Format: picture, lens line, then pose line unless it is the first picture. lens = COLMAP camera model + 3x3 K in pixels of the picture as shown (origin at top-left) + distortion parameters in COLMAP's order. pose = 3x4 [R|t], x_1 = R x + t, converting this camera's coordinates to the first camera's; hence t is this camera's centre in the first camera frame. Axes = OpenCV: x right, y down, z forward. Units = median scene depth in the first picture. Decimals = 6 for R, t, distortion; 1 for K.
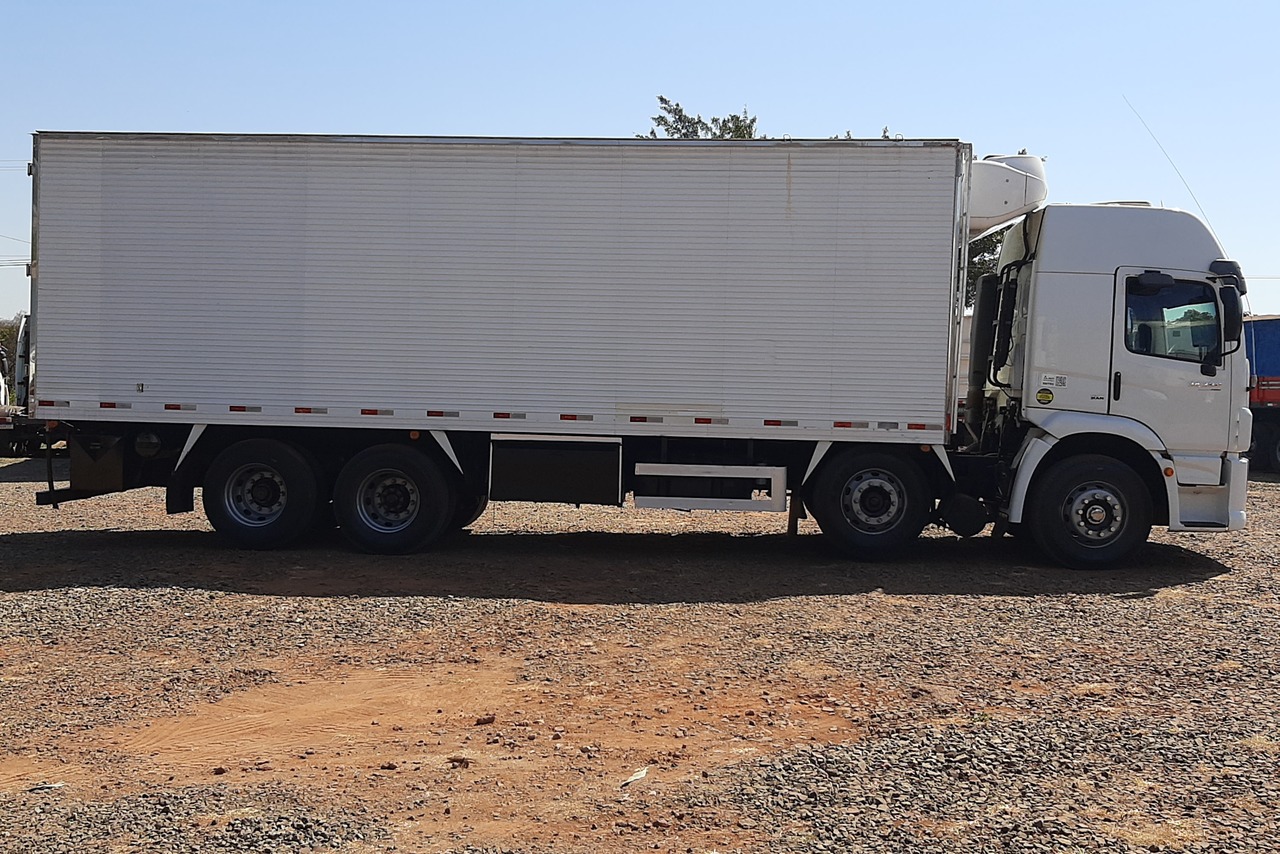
lens RADIAL K [[1349.9, 0, 640.0], [0, 1349.9, 427.0], [0, 0, 1]] dist [0.223994, -1.008009]
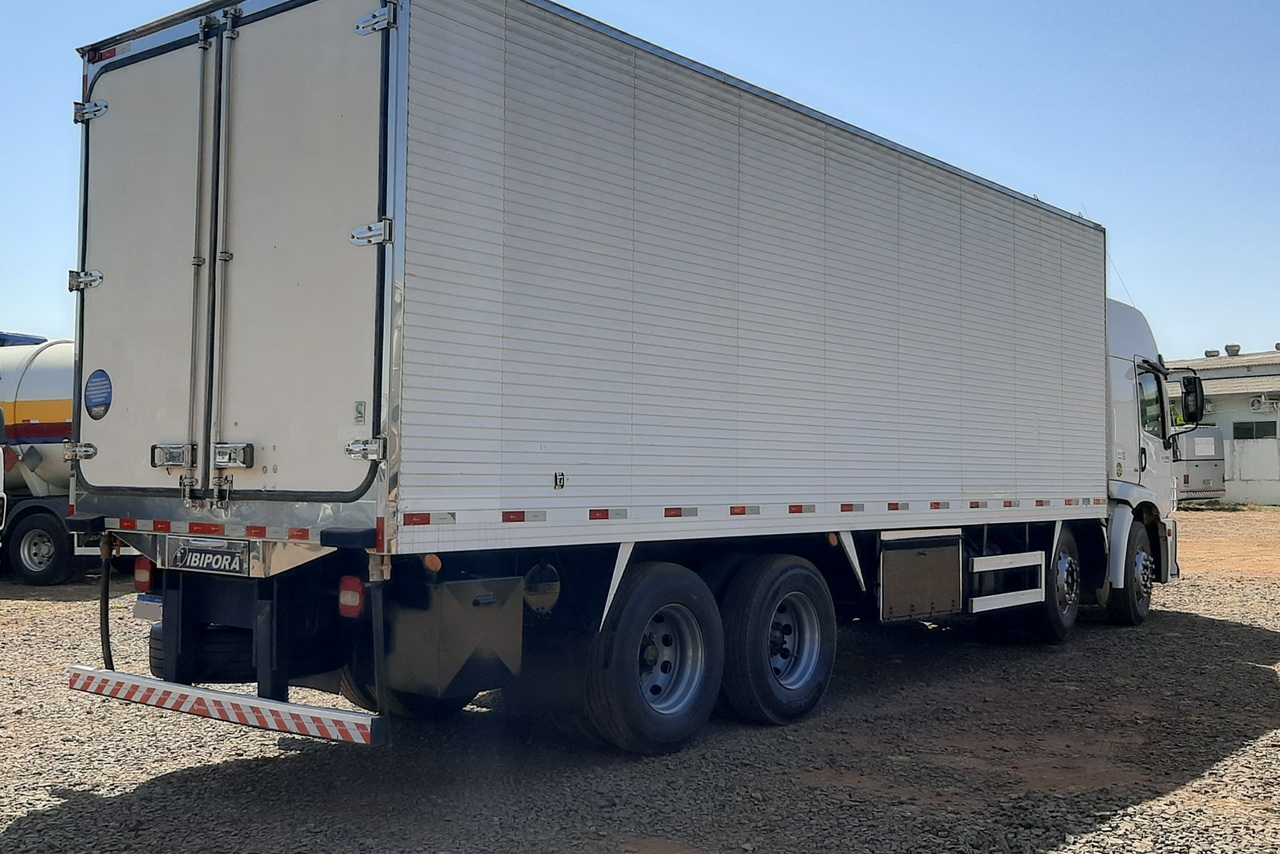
lens RADIAL K [[1349.9, 0, 640.0], [0, 1349.9, 427.0], [0, 0, 1]] dist [0.223994, -1.008009]
pose [[0.567153, 0.010561, 0.823545, -0.791193], [0.042621, 0.998202, -0.042153, -0.026457], [-0.822509, 0.059008, 0.565683, 0.684780]]
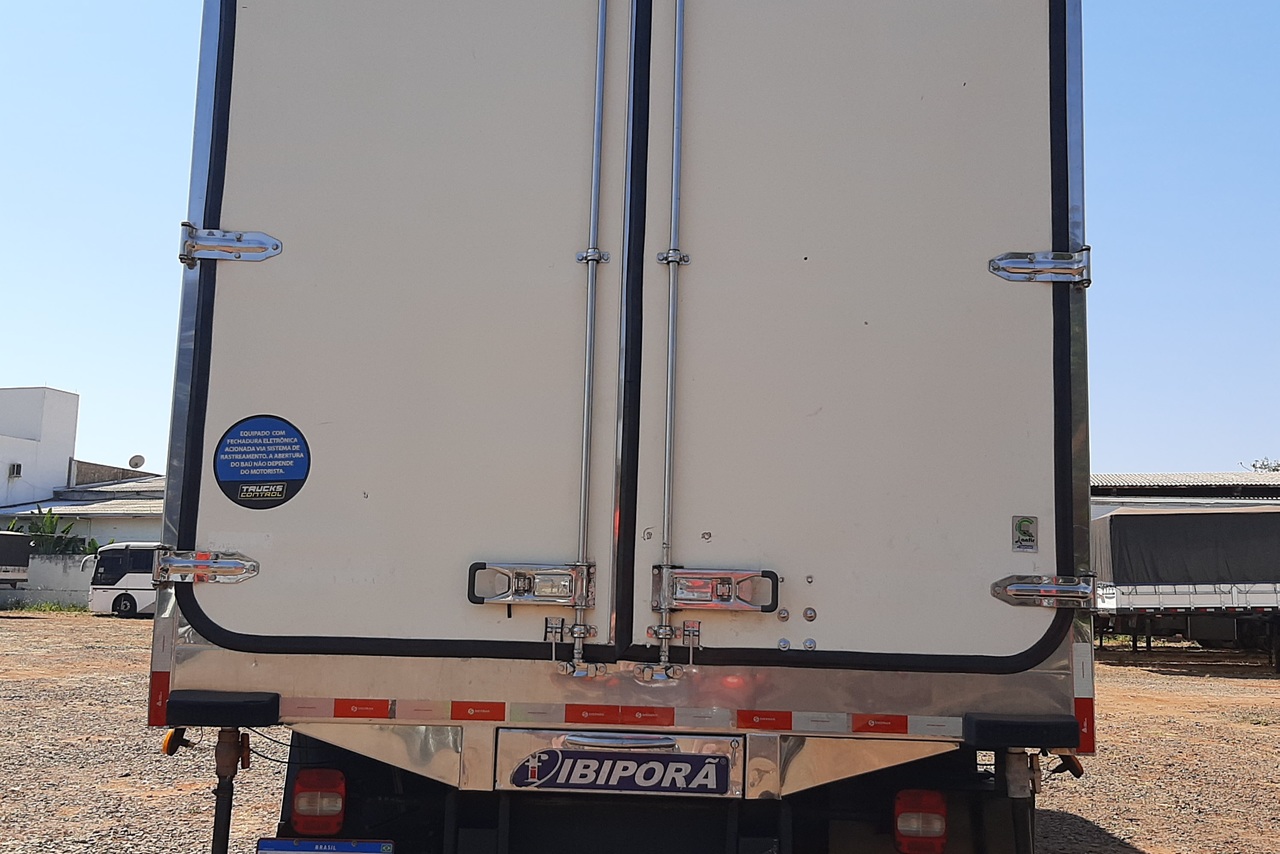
lens RADIAL K [[1349.9, 0, 640.0], [0, 1349.9, 427.0], [0, 0, 1]] dist [0.223994, -1.008009]
pose [[-0.085361, 0.119469, 0.989162, -0.765280], [0.016420, 0.992819, -0.118494, -0.040074], [-0.996215, 0.006127, -0.086710, 1.036803]]
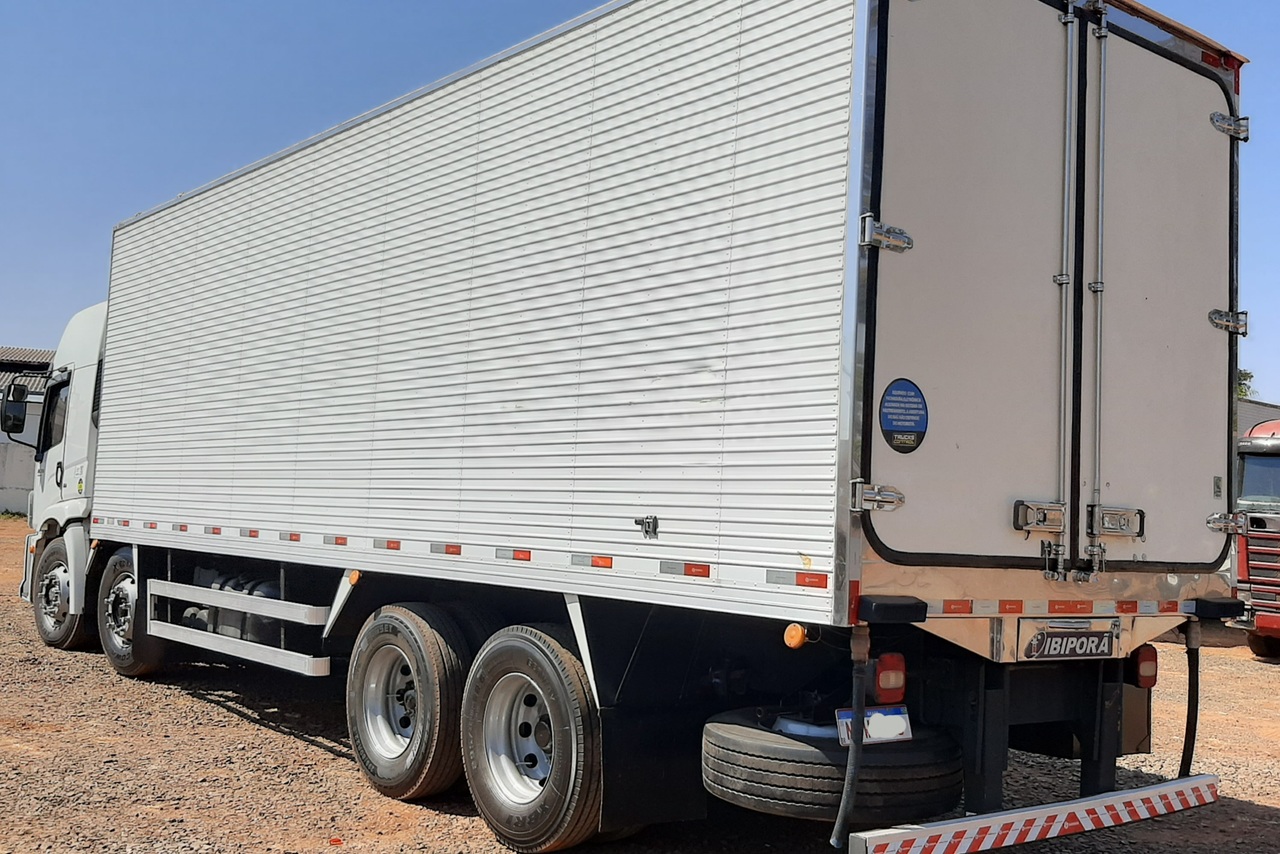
lens RADIAL K [[1349.9, 0, 640.0], [0, 1349.9, 427.0], [0, 0, 1]] dist [0.223994, -1.008009]
pose [[-0.679668, -0.002082, 0.733517, -0.704209], [-0.027519, 0.999364, -0.022662, -0.052432], [-0.733004, -0.035589, -0.679293, 1.326191]]
